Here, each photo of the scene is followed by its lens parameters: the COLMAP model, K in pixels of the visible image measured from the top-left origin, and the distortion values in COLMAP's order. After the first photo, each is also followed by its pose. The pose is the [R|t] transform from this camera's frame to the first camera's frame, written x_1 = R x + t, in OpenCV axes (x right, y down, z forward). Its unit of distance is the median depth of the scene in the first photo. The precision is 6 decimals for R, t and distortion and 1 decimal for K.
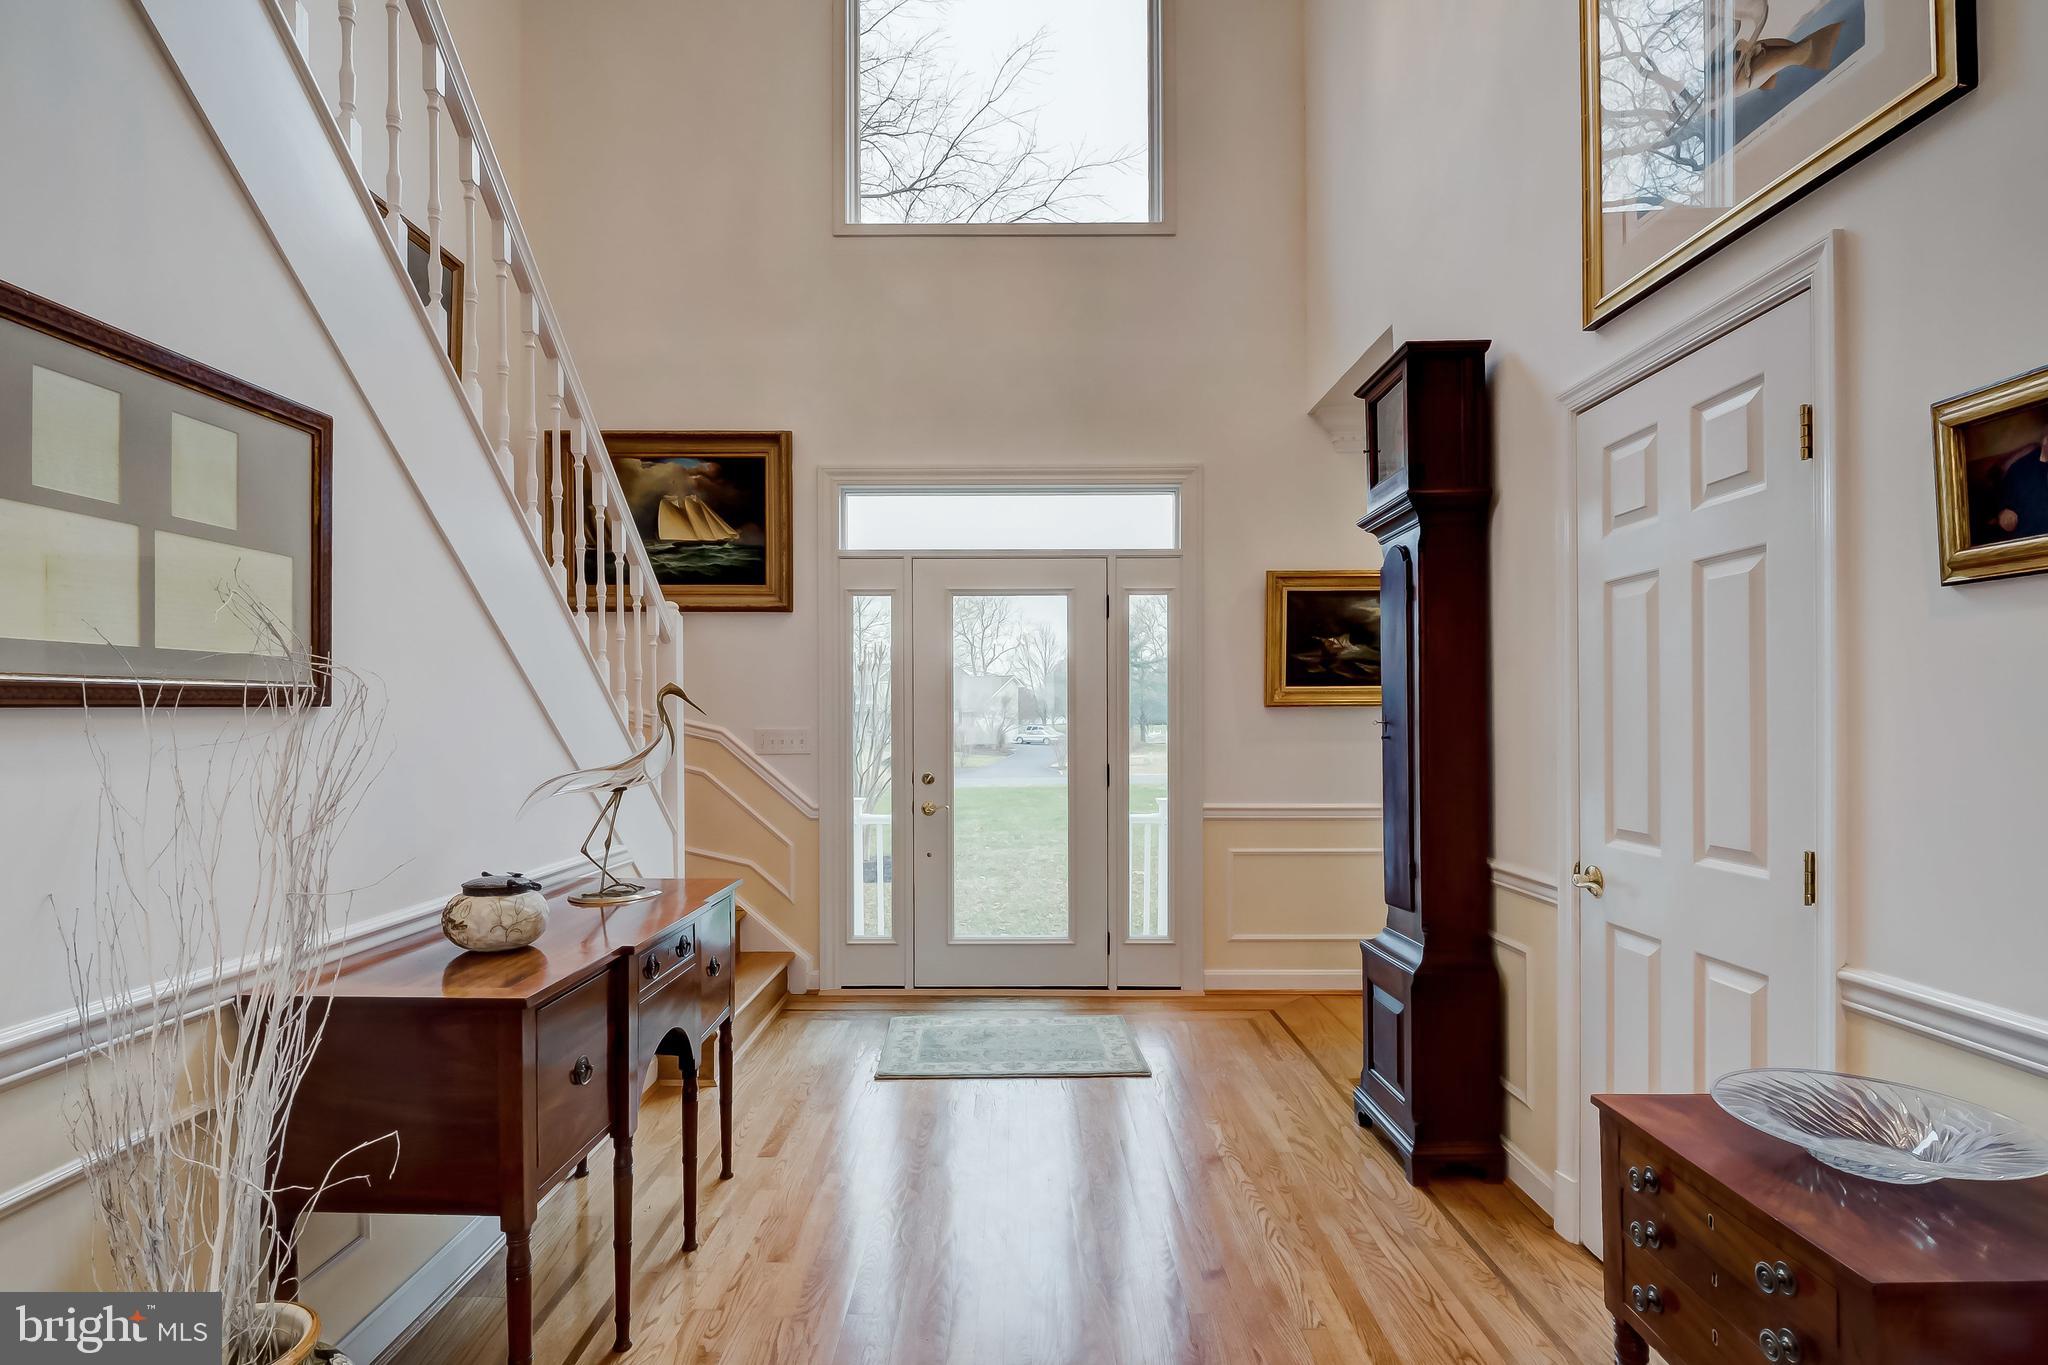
lens RADIAL K [[984.6, 0, 1018.6], [0, 984.6, 693.6], [0, 0, 1]] dist [-0.023099, 0.000172]
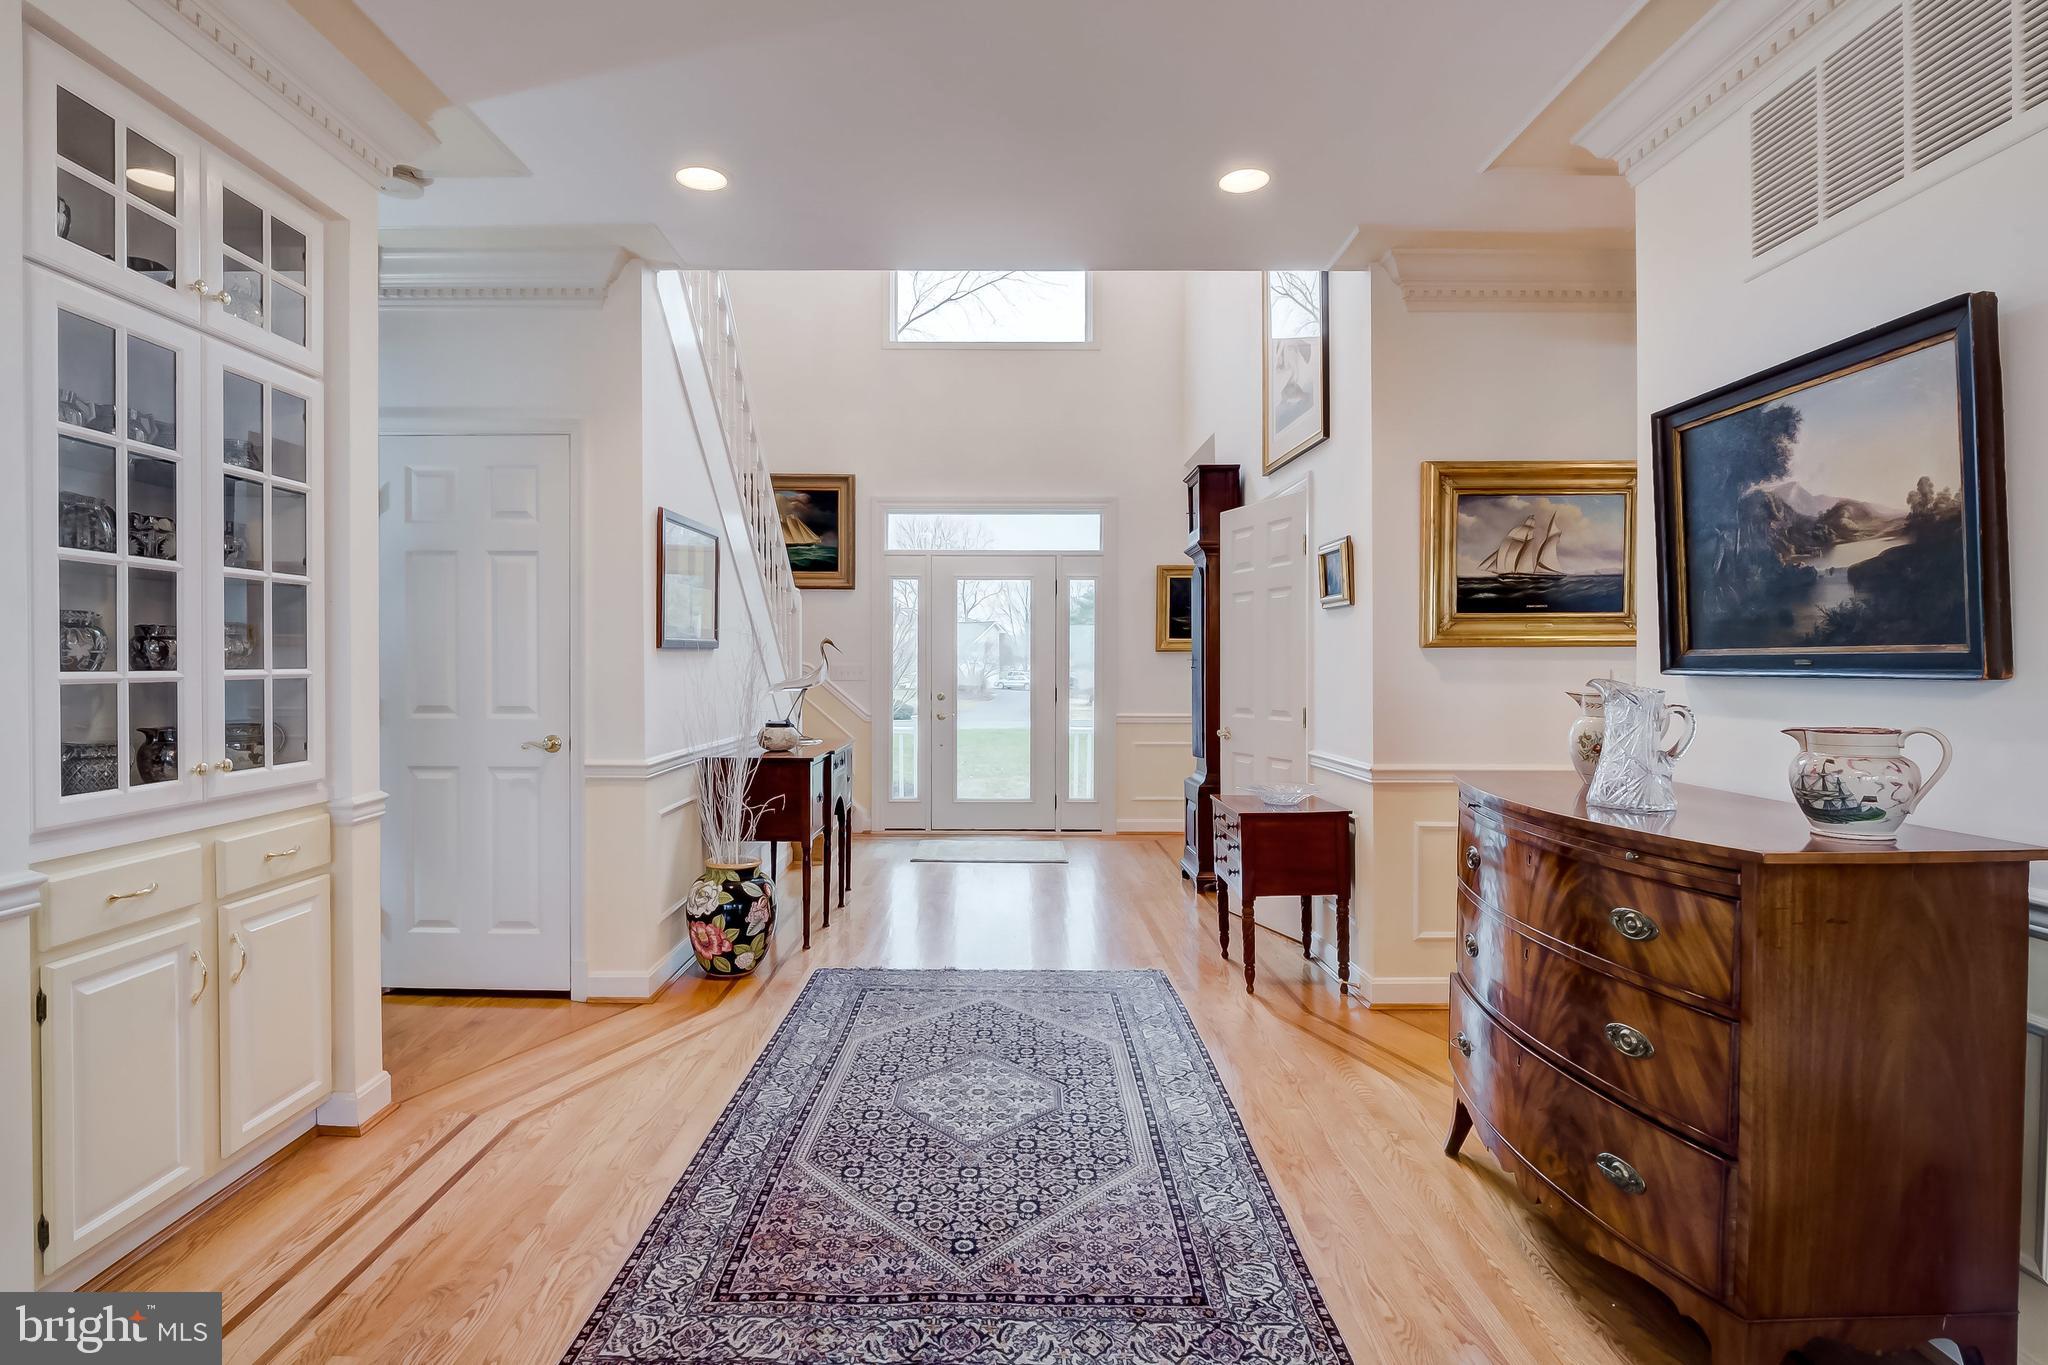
lens RADIAL K [[984.6, 0, 1018.6], [0, 984.6, 693.6], [0, 0, 1]] dist [-0.023099, 0.000172]
pose [[0.999799, 0.004999, 0.019404, 0.000955], [-0.006061, 0.998463, 0.055090, -0.005050], [-0.019099, -0.055197, 0.998293, -0.581671]]
